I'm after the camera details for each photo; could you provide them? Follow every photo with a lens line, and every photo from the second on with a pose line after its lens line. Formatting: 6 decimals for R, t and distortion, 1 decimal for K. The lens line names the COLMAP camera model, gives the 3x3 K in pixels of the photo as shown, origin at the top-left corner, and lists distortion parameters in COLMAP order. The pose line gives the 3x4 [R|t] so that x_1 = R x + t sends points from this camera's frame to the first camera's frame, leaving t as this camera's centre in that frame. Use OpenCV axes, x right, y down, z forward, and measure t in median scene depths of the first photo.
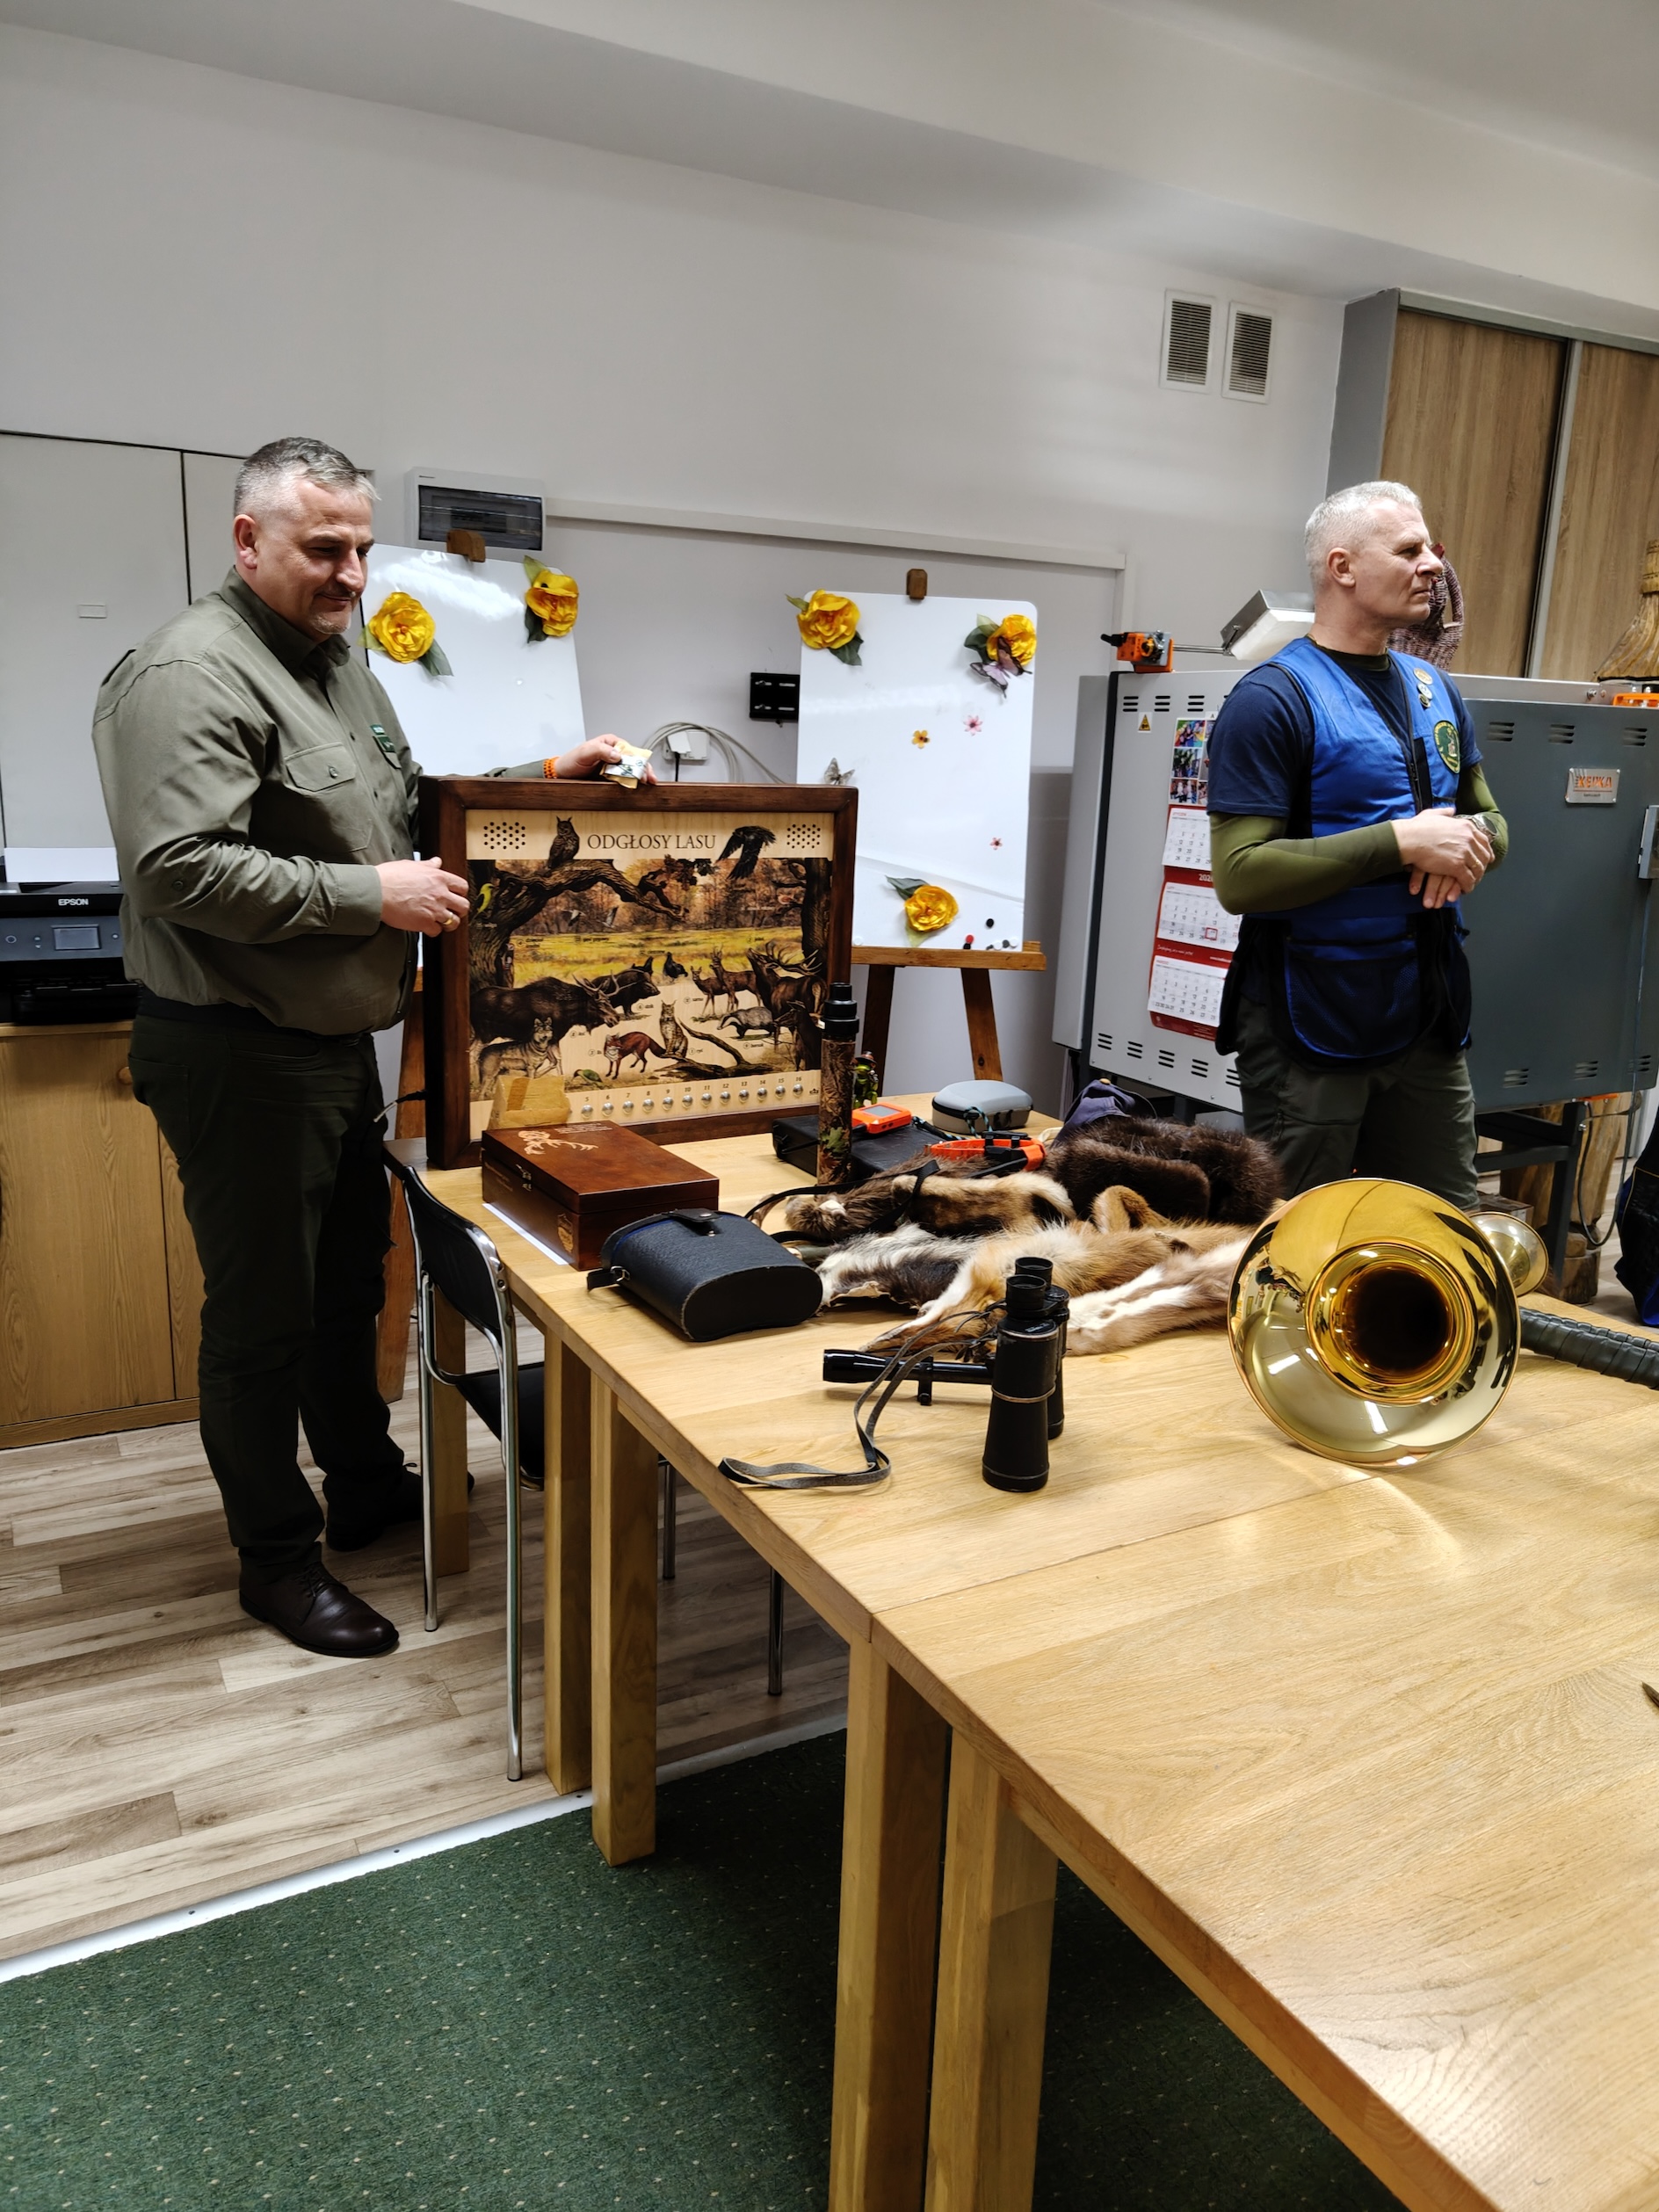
lens RADIAL K [[1574.6, 0, 803.1], [0, 1574.6, 1108.7], [0, 0, 1]] dist [0.039112, -0.106599]
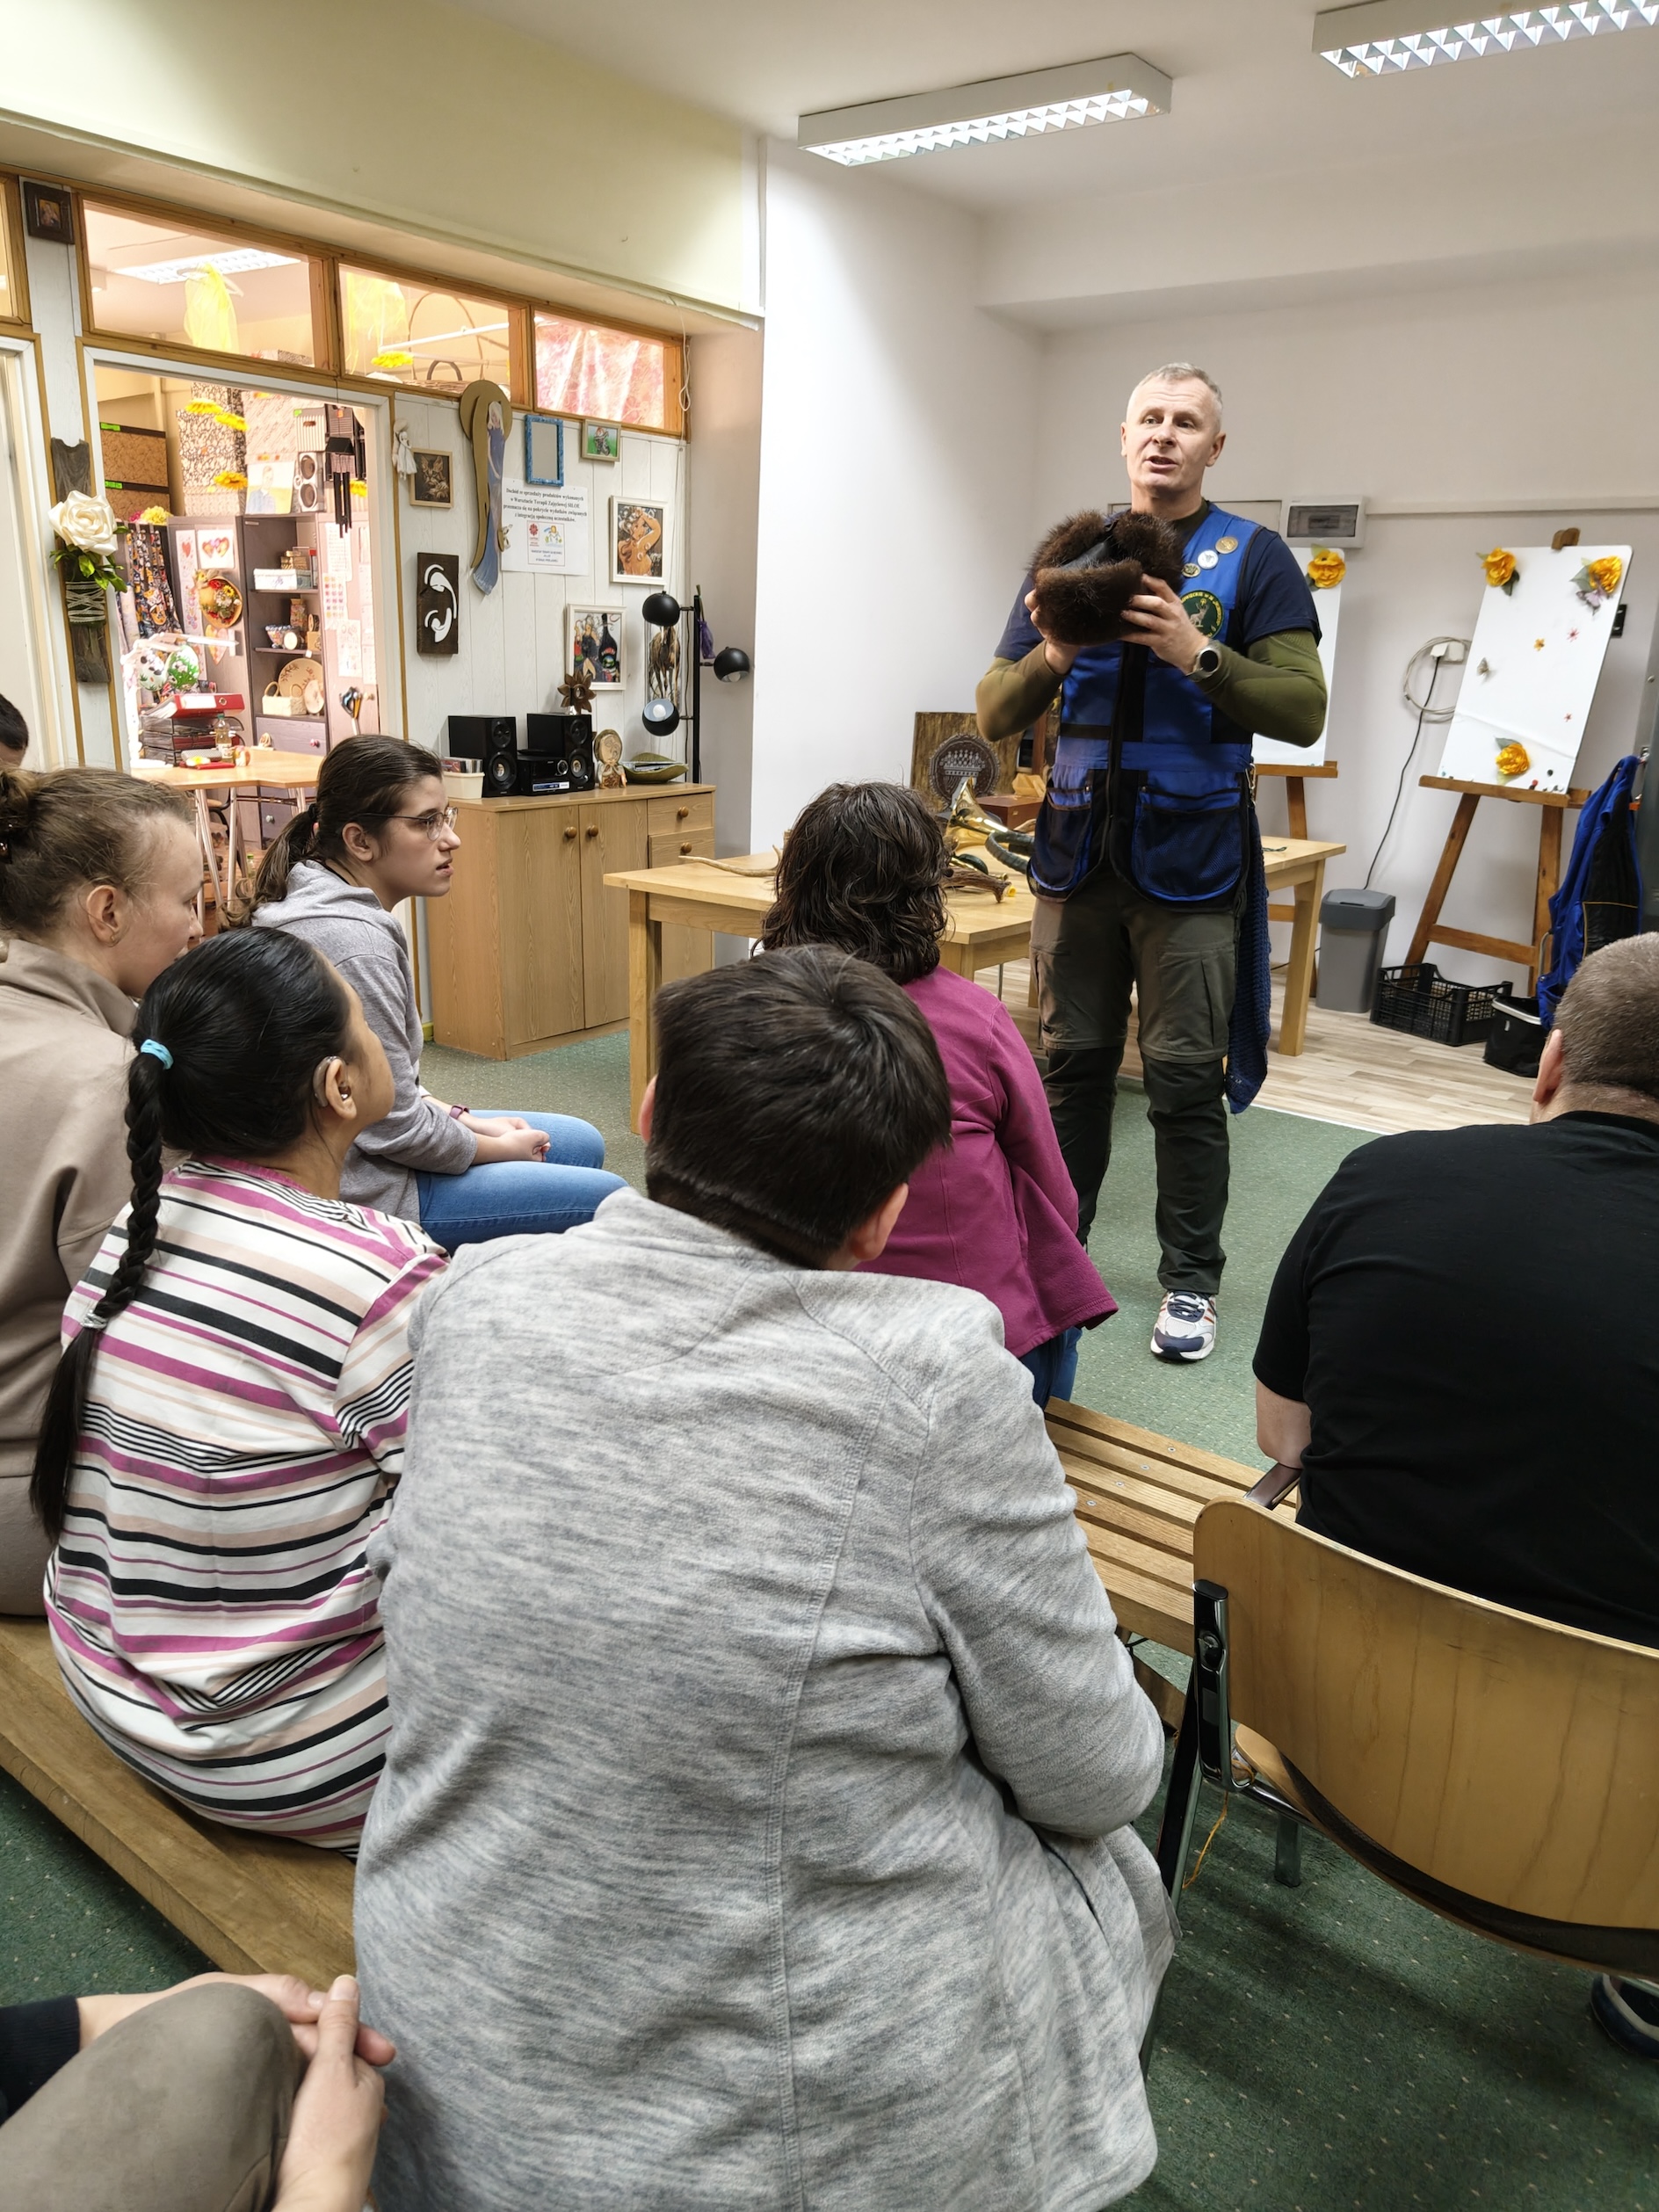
lens RADIAL K [[1594.9, 0, 833.7], [0, 1594.9, 1106.8], [0, 0, 1]] dist [0.008110, -0.008345]
pose [[0.404597, 0.242013, -0.881891, 1.784543], [-0.224951, 0.961055, 0.160534, 0.131343], [0.886396, 0.133431, 0.443280, -0.280612]]
